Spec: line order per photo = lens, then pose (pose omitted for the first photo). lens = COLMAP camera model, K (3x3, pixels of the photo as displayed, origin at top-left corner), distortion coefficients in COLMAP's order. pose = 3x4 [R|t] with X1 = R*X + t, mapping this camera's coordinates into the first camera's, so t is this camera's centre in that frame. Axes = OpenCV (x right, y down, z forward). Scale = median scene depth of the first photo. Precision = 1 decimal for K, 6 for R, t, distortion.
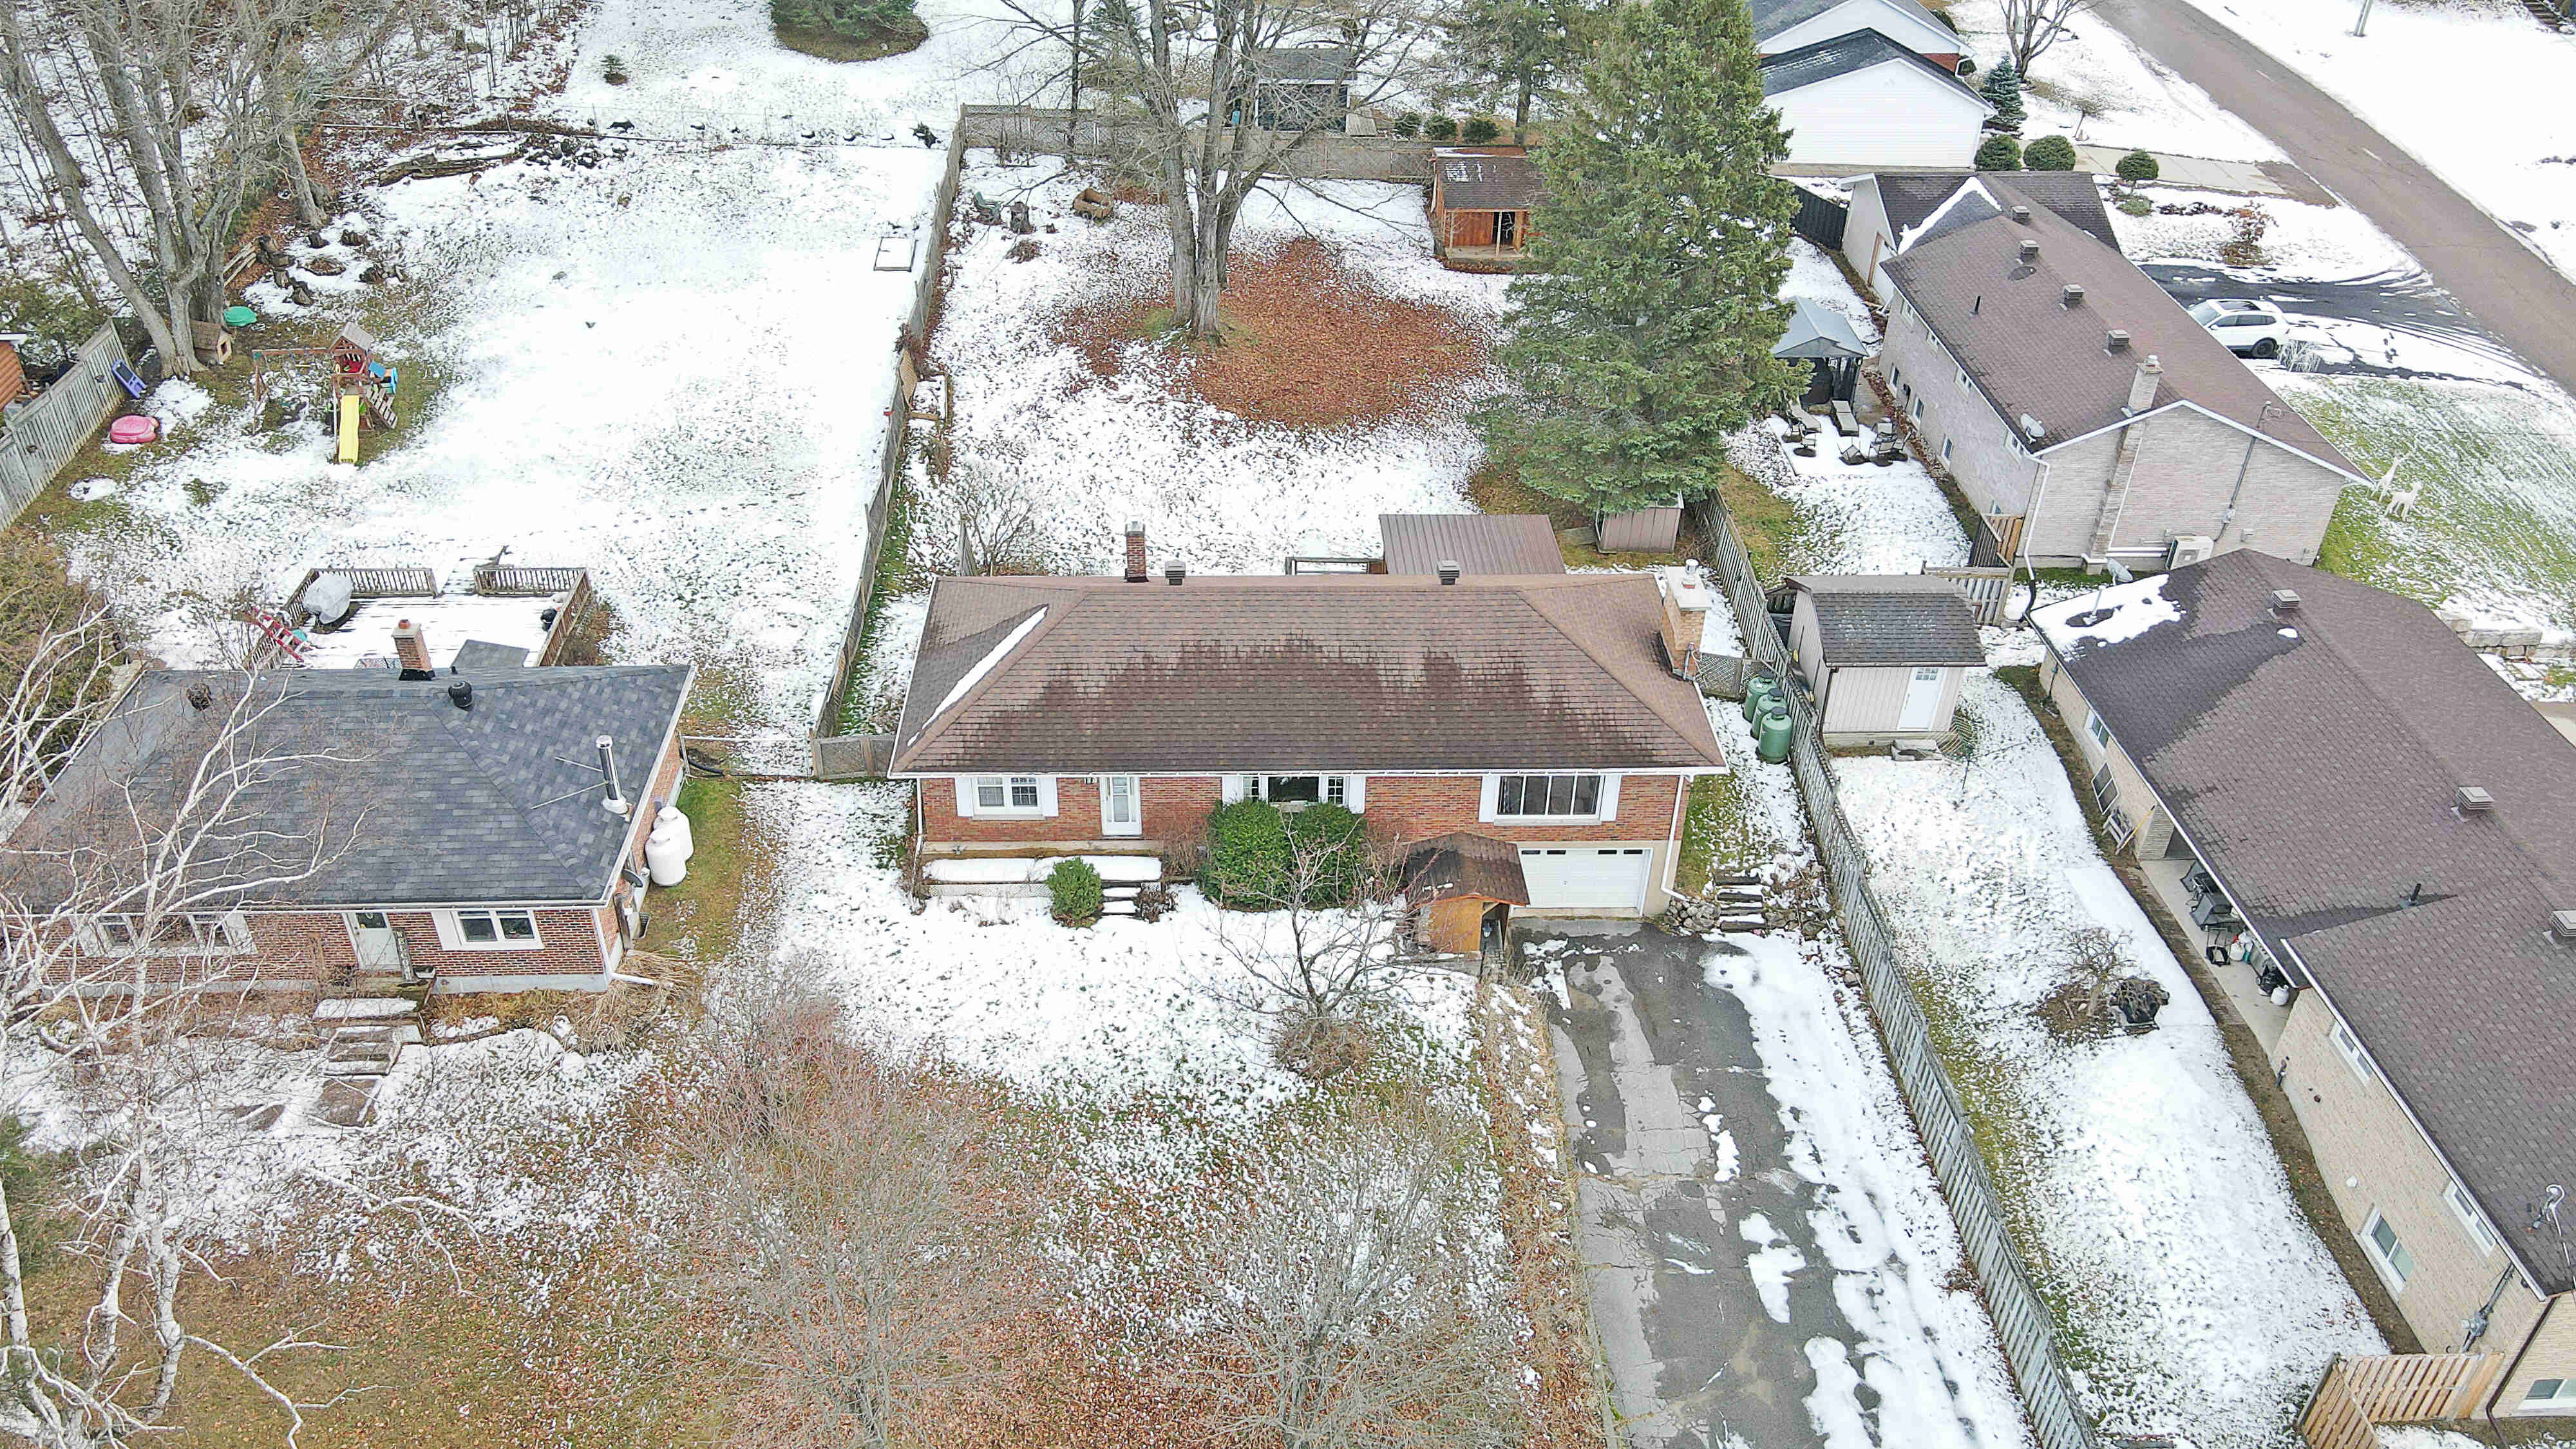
lens RADIAL K [[1910.8, 0, 1277.8], [0, 1910.8, 721.2], [0, 0, 1]] dist [0.002574, 0.023279]
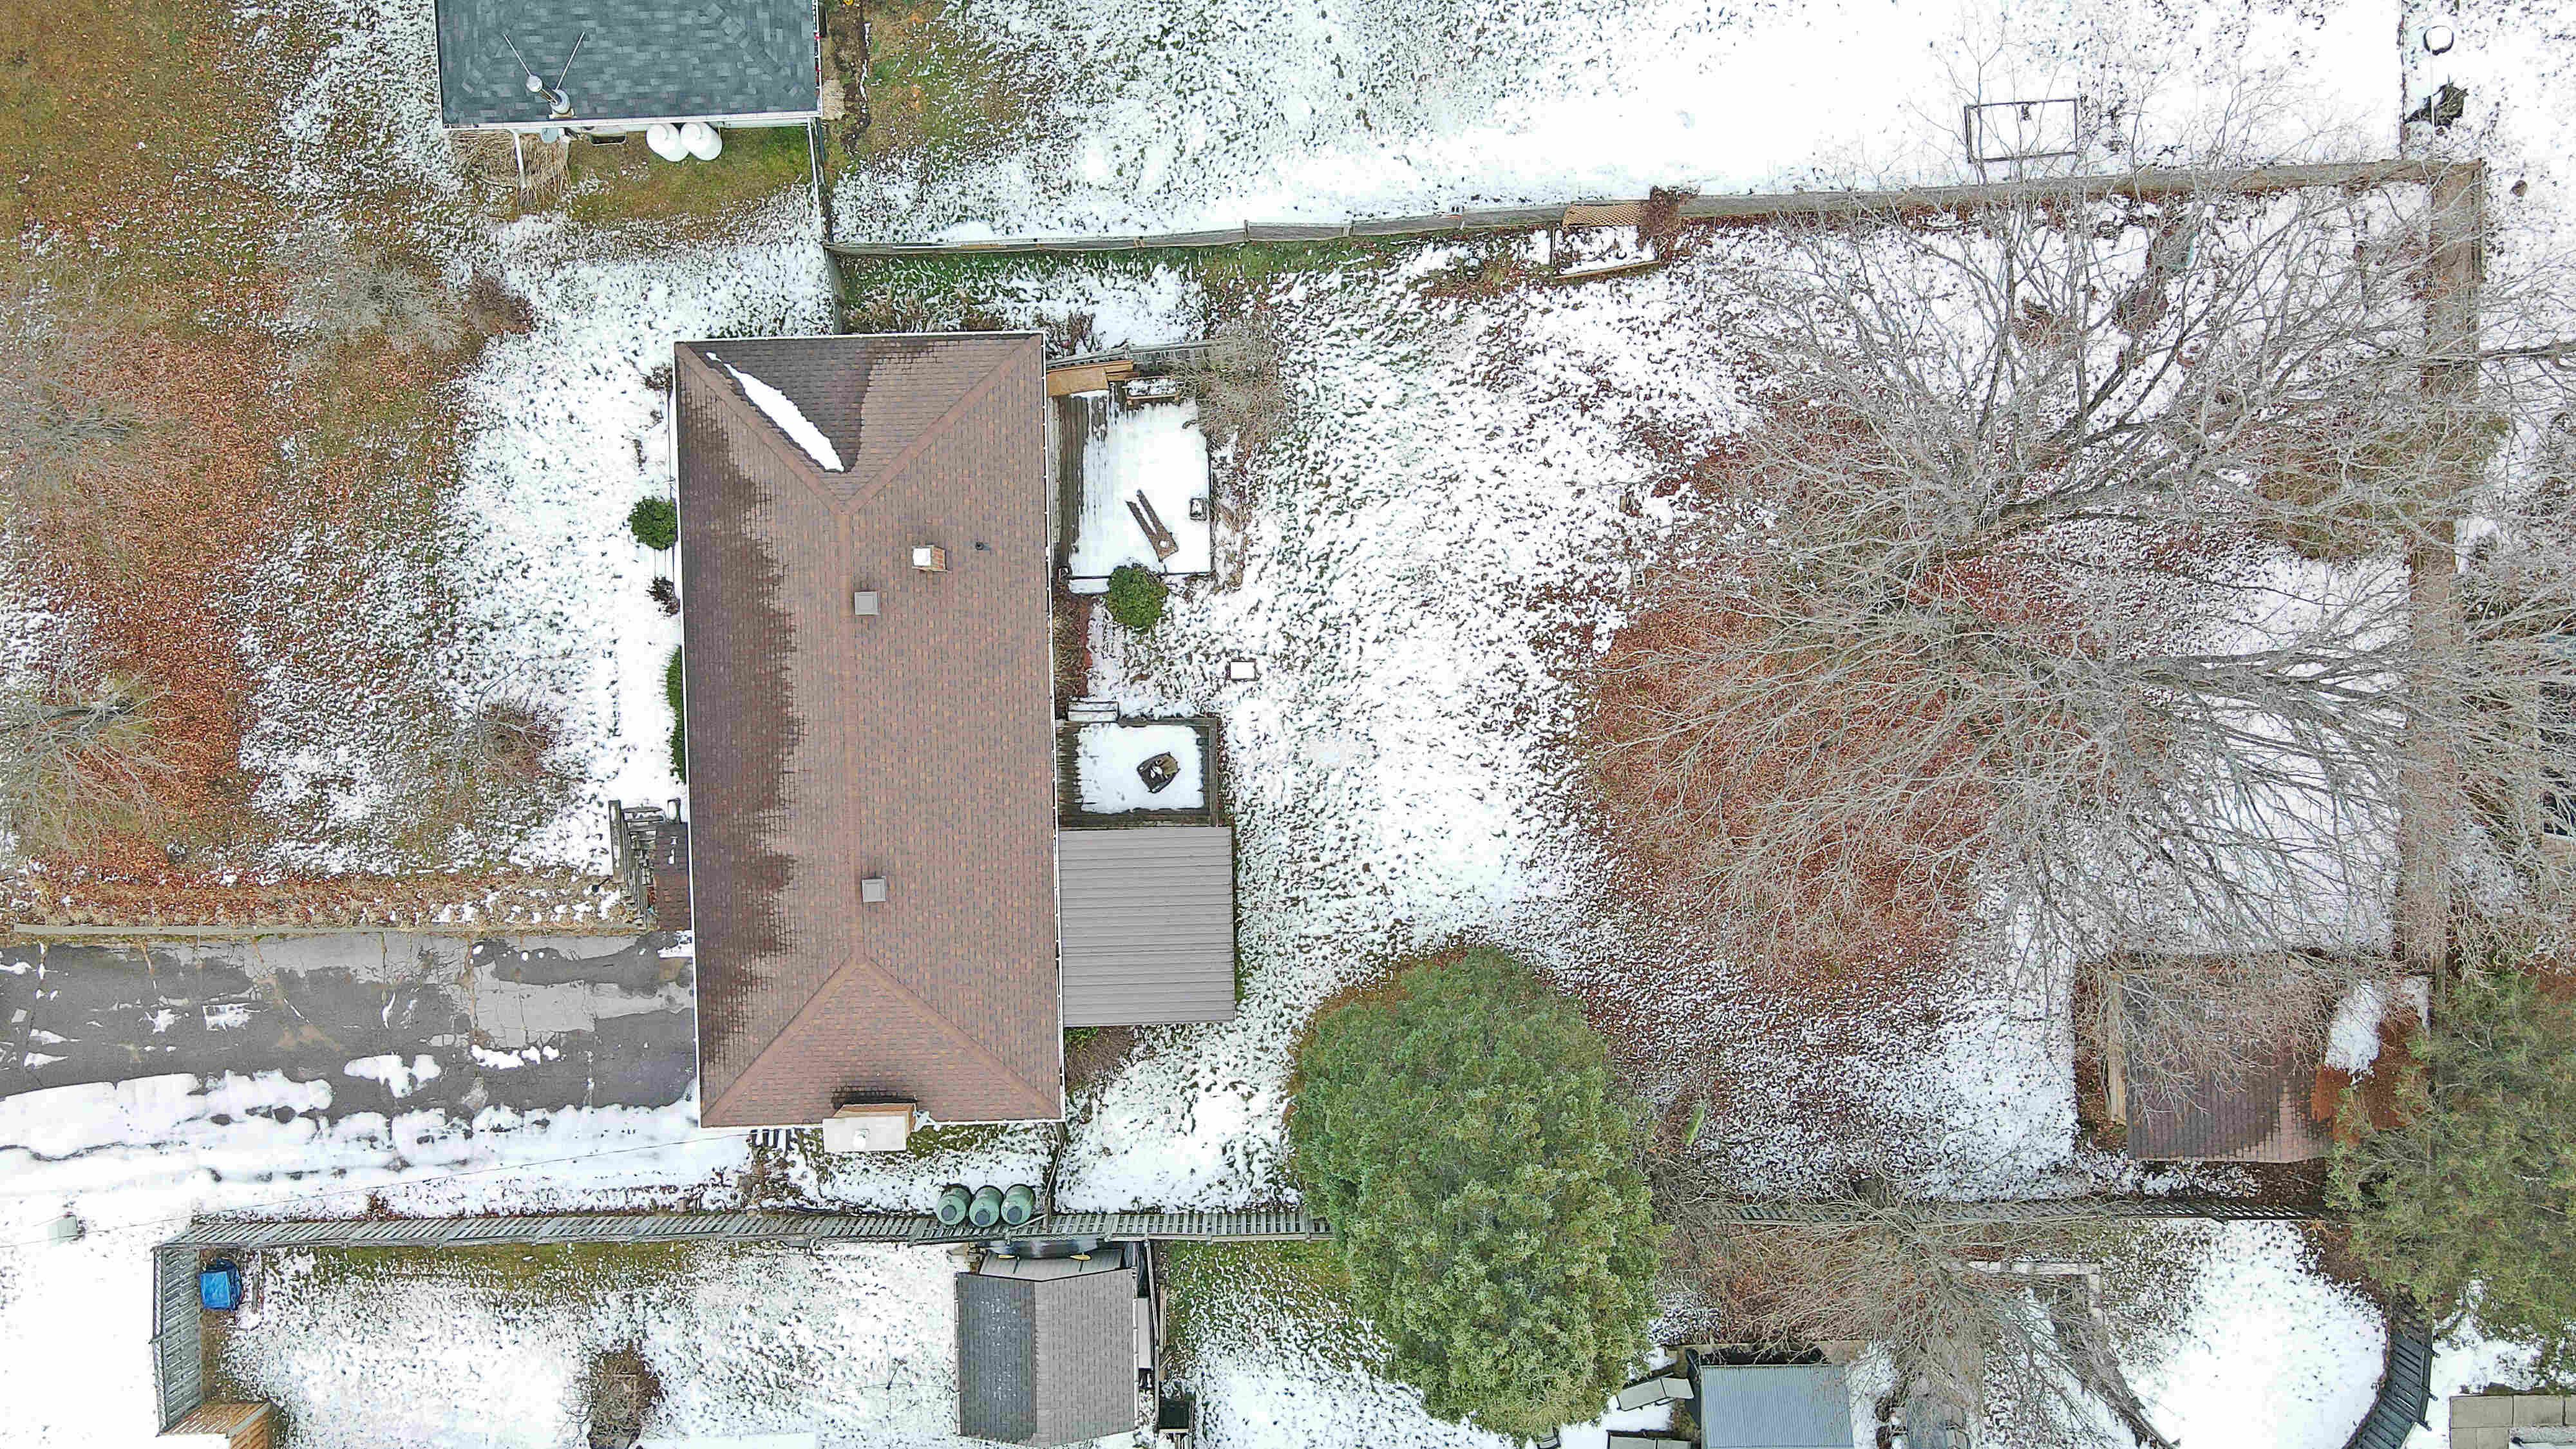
lens RADIAL K [[1910.8, 0, 1284.4], [0, 1910.8, 740.3], [0, 0, 1]] dist [0.002574, 0.023279]
pose [[-0.003189, 0.999279, 0.037820, -0.022617], [-0.576049, -0.032751, 0.816759, -0.987544], [0.817409, -0.019182, 0.575739, 0.630705]]
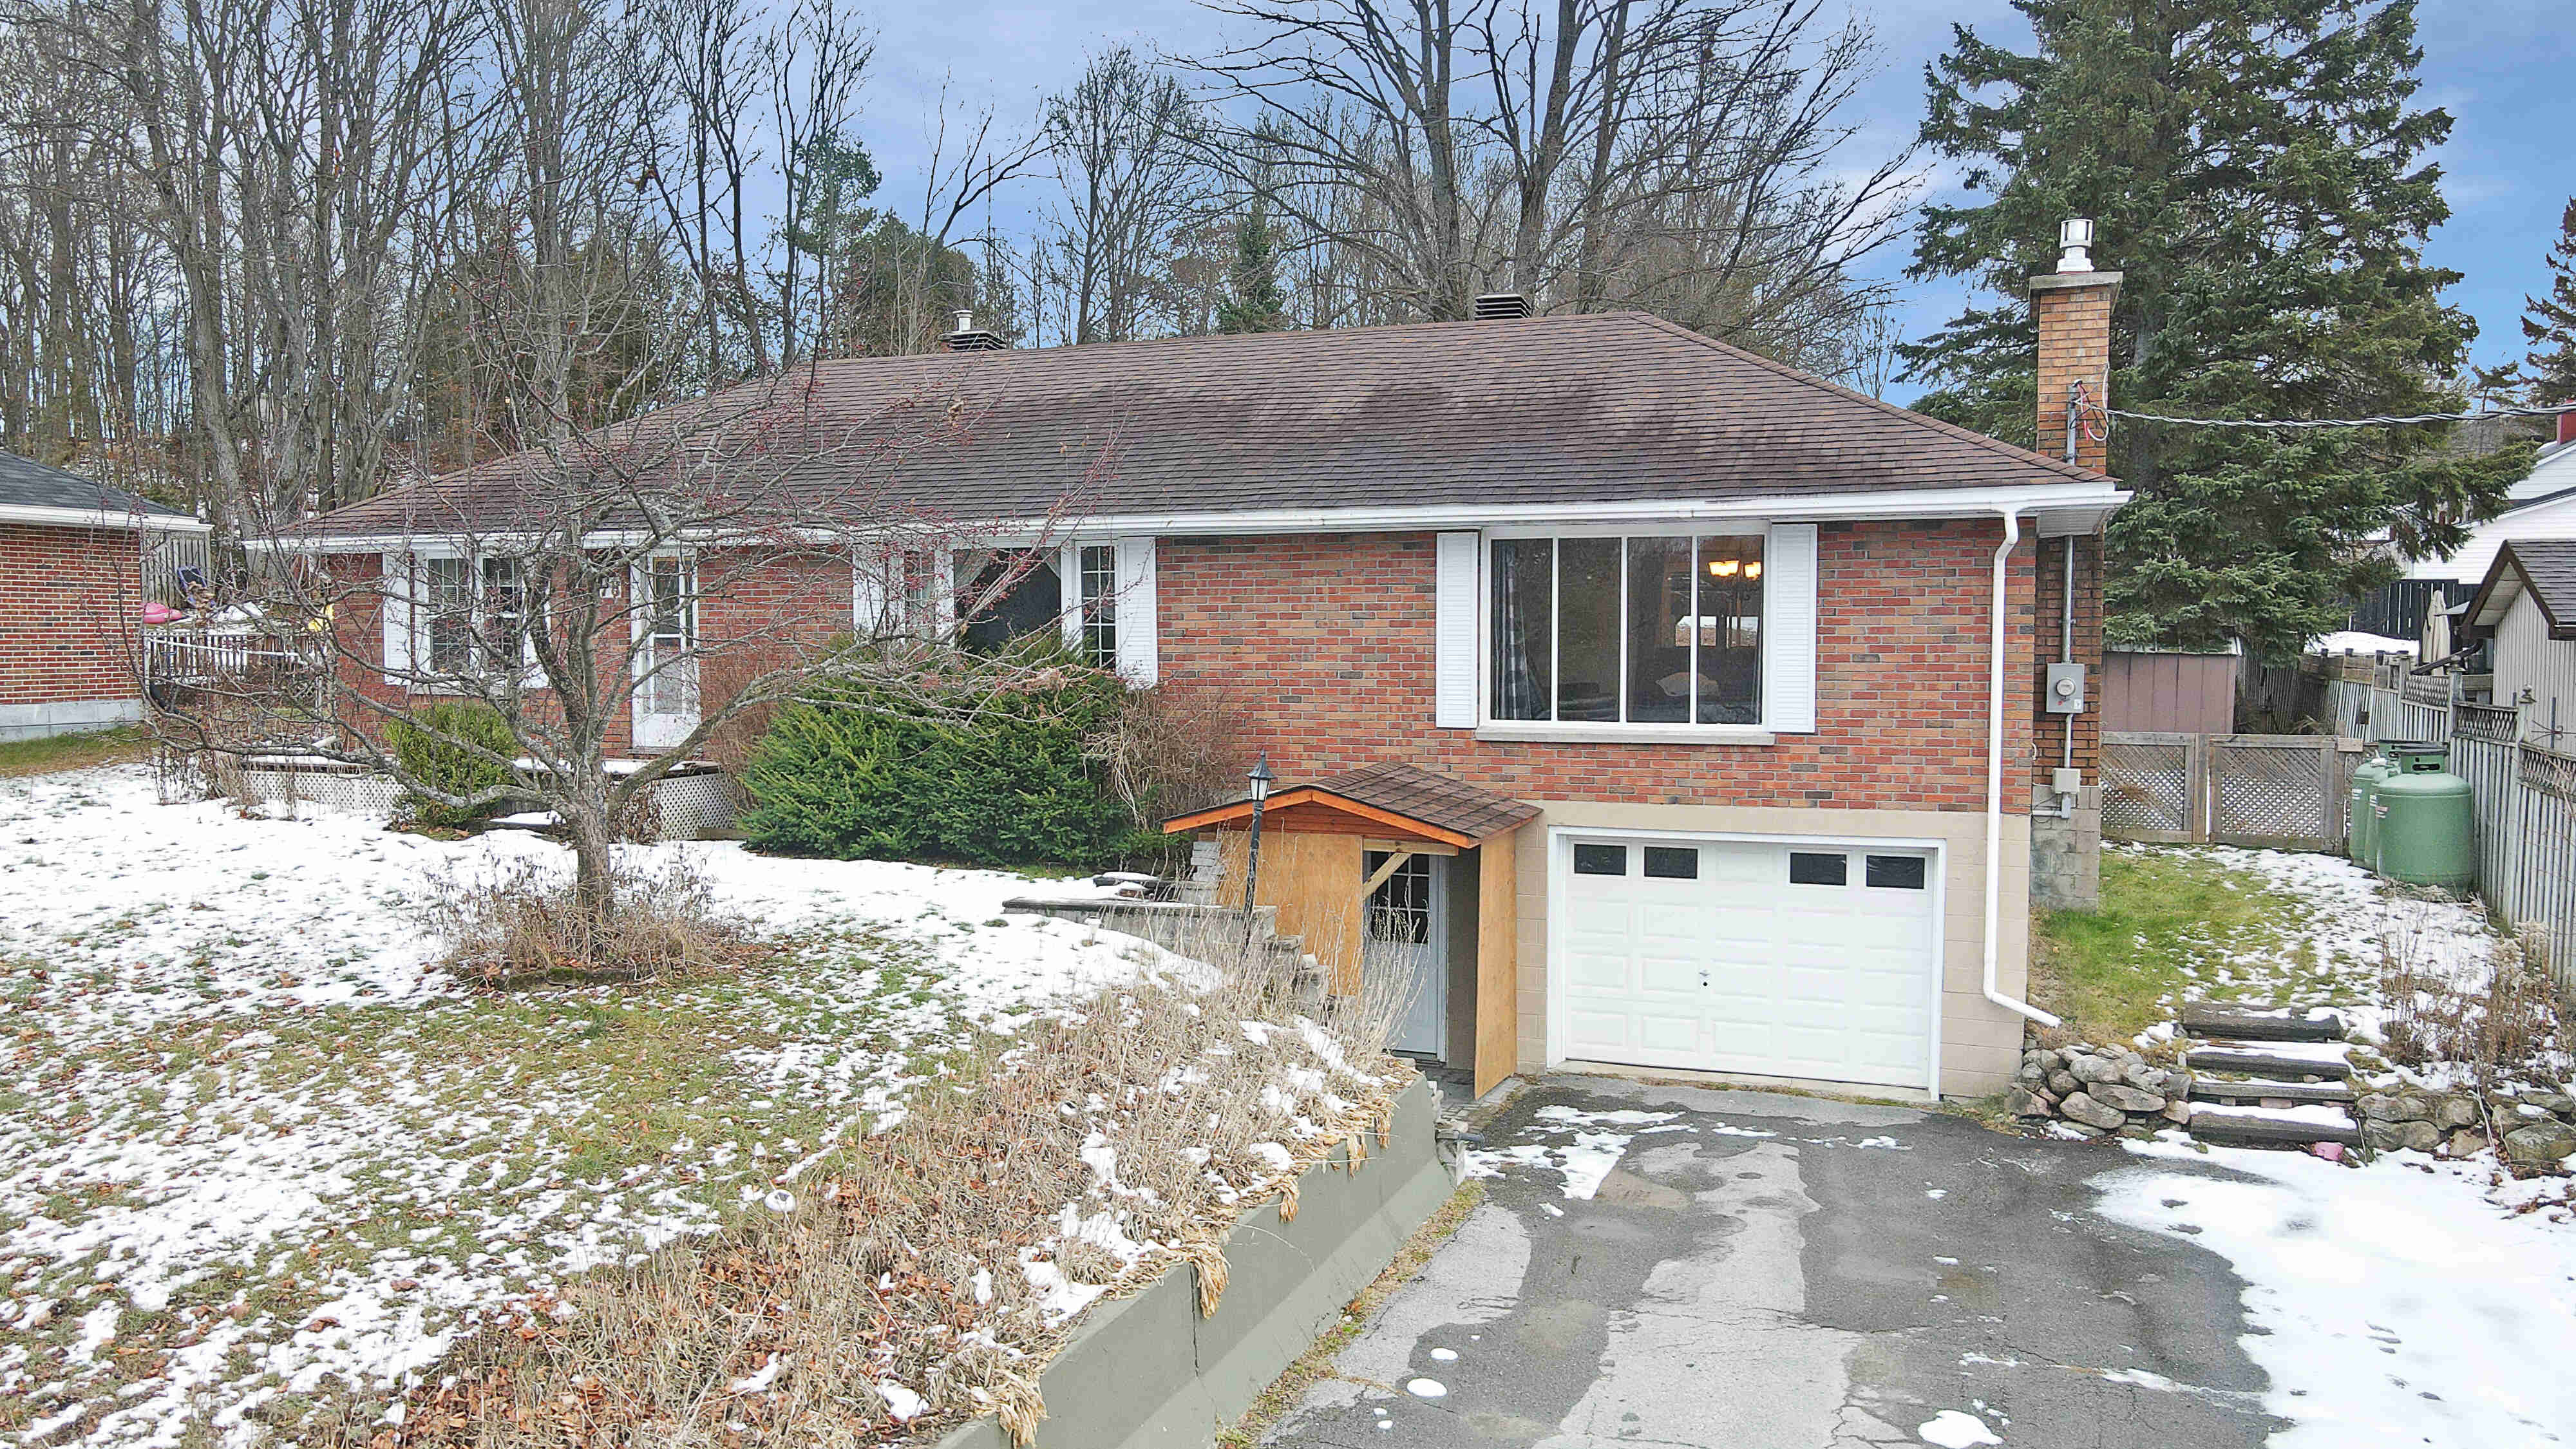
lens RADIAL K [[1910.8, 0, 1280.2], [0, 1910.8, 715.8], [0, 0, 1]] dist [0.002574, 0.023279]
pose [[0.922028, 0.006109, -0.387075, 0.219931], [-0.211436, 0.845515, -0.490306, 0.239055], [0.324282, 0.533917, 0.780880, 0.690802]]
